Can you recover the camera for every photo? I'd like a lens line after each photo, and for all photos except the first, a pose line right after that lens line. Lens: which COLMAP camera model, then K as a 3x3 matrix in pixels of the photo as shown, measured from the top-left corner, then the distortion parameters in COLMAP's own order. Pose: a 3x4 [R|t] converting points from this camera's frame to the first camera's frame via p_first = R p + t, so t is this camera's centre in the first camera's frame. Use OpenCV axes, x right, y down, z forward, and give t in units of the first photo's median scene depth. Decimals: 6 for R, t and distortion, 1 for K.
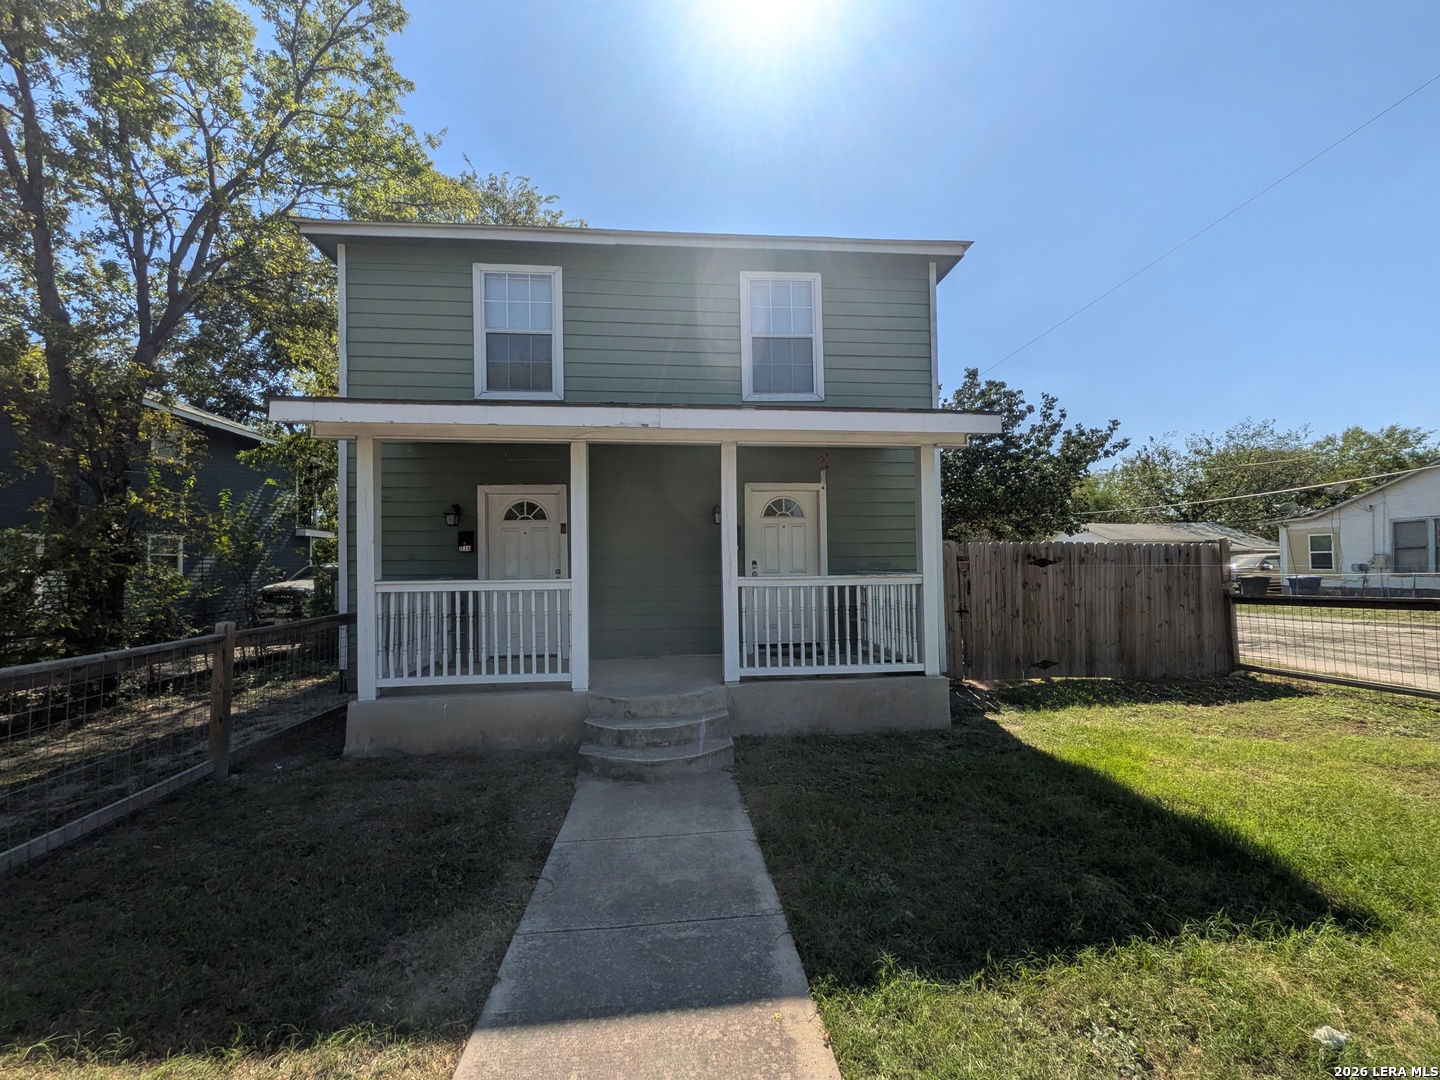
lens RADIAL K [[668.2, 0, 723.5], [0, 668.2, 538.8], [0, 0, 1]] dist [-0.014860, -0.000045]
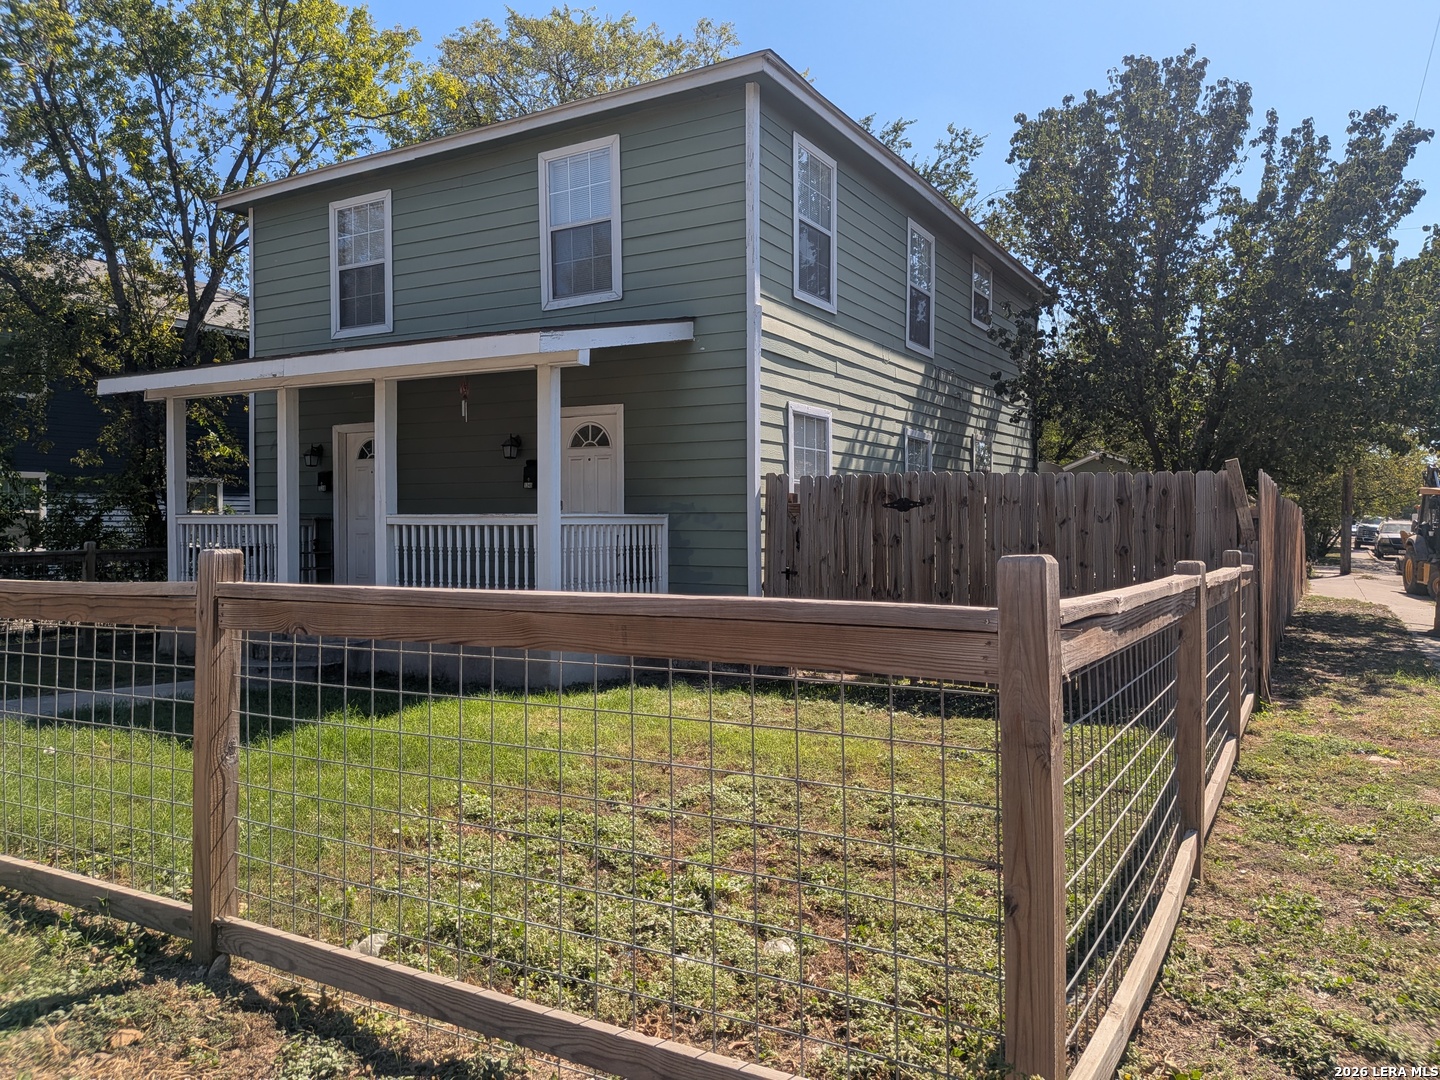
lens RADIAL K [[1000.1, 0, 720.8], [0, 1000.1, 539.7], [0, 0, 1]] dist [0.038048, 0.000858]
pose [[0.793511, 0.036089, -0.607485, 0.922028], [0.013715, 0.996926, 0.077139, -0.008360], [0.608402, -0.069542, 0.790577, 0.090422]]
